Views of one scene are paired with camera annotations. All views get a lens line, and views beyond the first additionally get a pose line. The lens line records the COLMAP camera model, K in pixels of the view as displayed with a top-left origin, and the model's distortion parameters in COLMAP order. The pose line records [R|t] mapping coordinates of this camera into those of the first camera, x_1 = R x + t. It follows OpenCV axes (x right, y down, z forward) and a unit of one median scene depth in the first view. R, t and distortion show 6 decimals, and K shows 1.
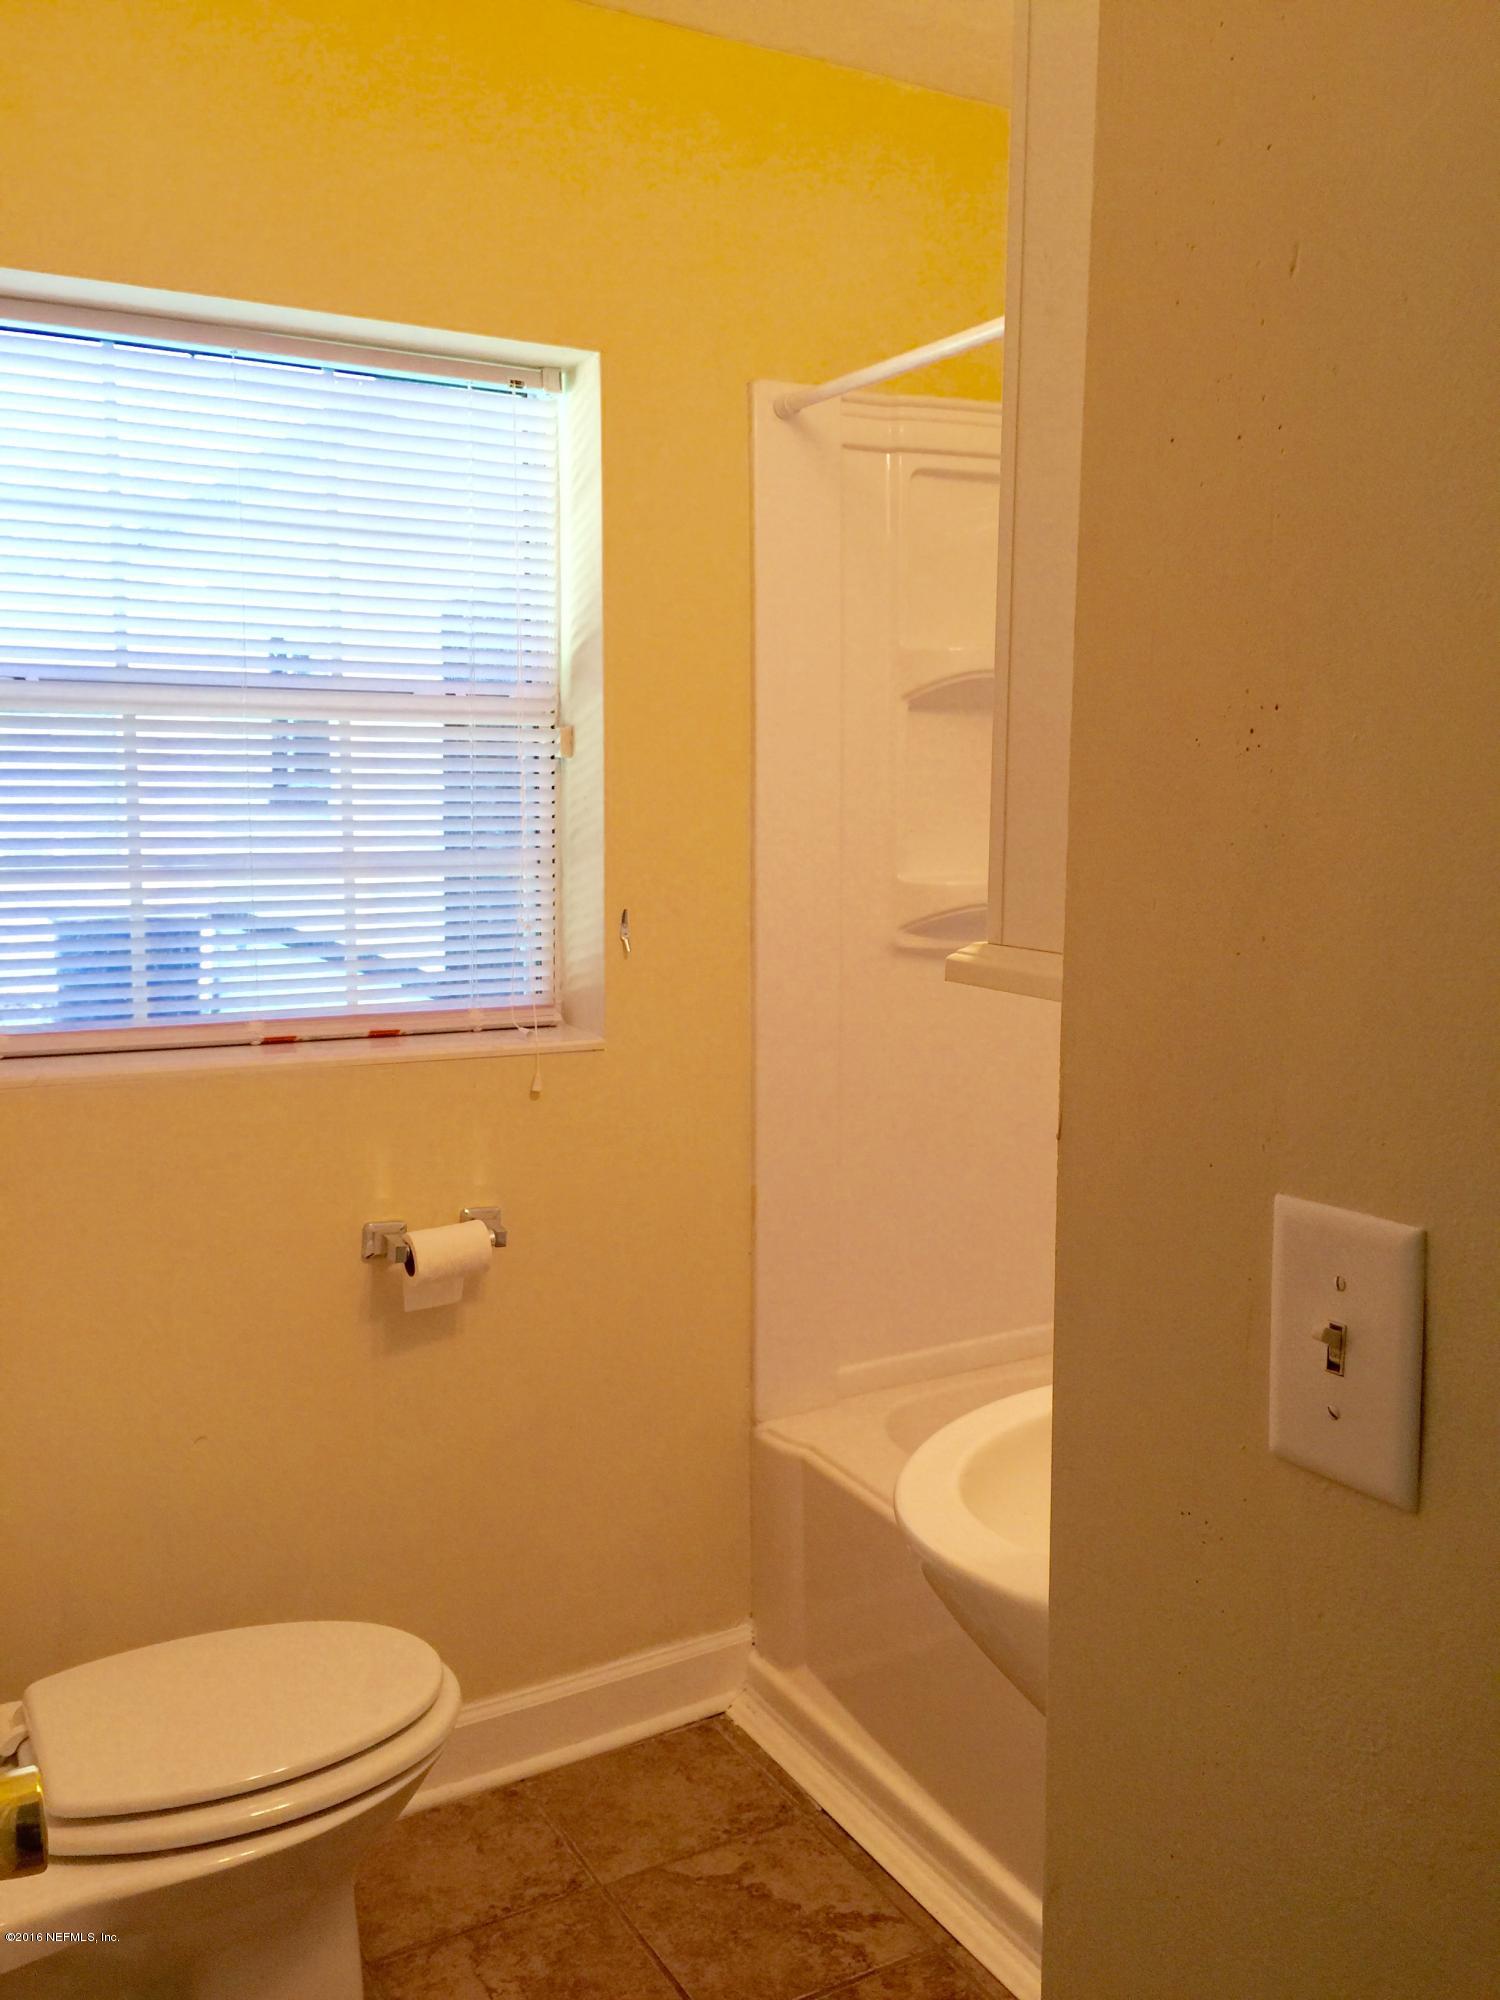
lens RADIAL K [[1728.6, 0, 753.5], [0, 1728.6, 1002.8], [0, 0, 1]] dist [0.074406, -0.126447]
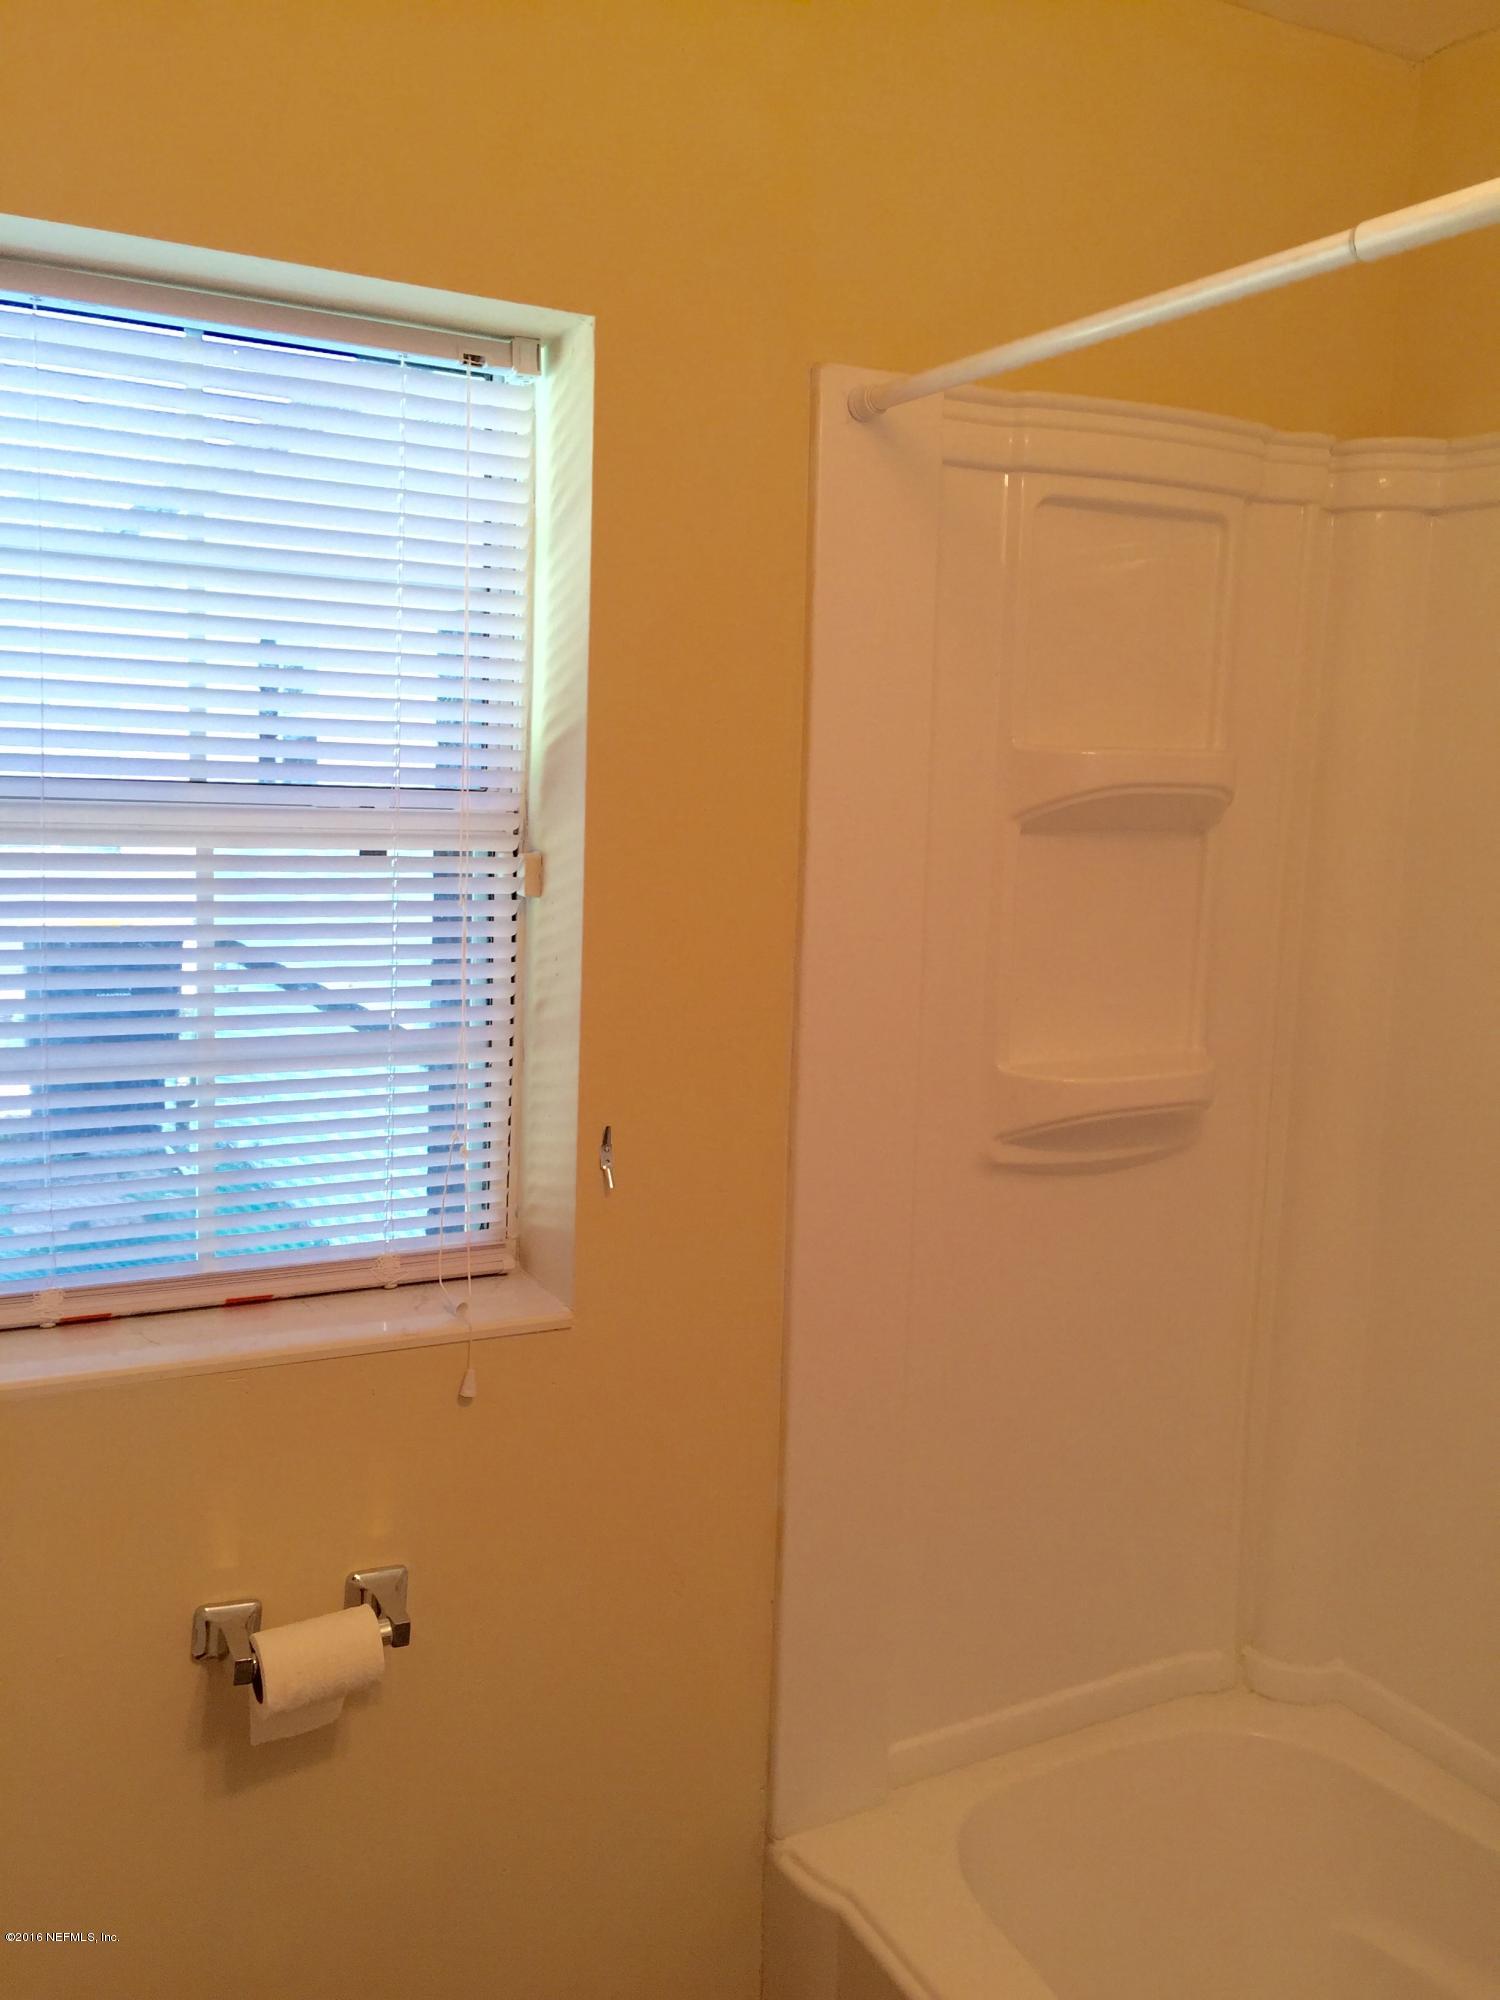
lens RADIAL K [[1728.6, 0, 741.4], [0, 1728.6, 998.1], [0, 0, 1]] dist [0.074406, -0.126447]
pose [[0.999172, 0.033353, -0.023306, -0.006777], [-0.033400, 0.999441, -0.001641, -0.103639], [0.023238, 0.002418, 0.999727, 0.307962]]
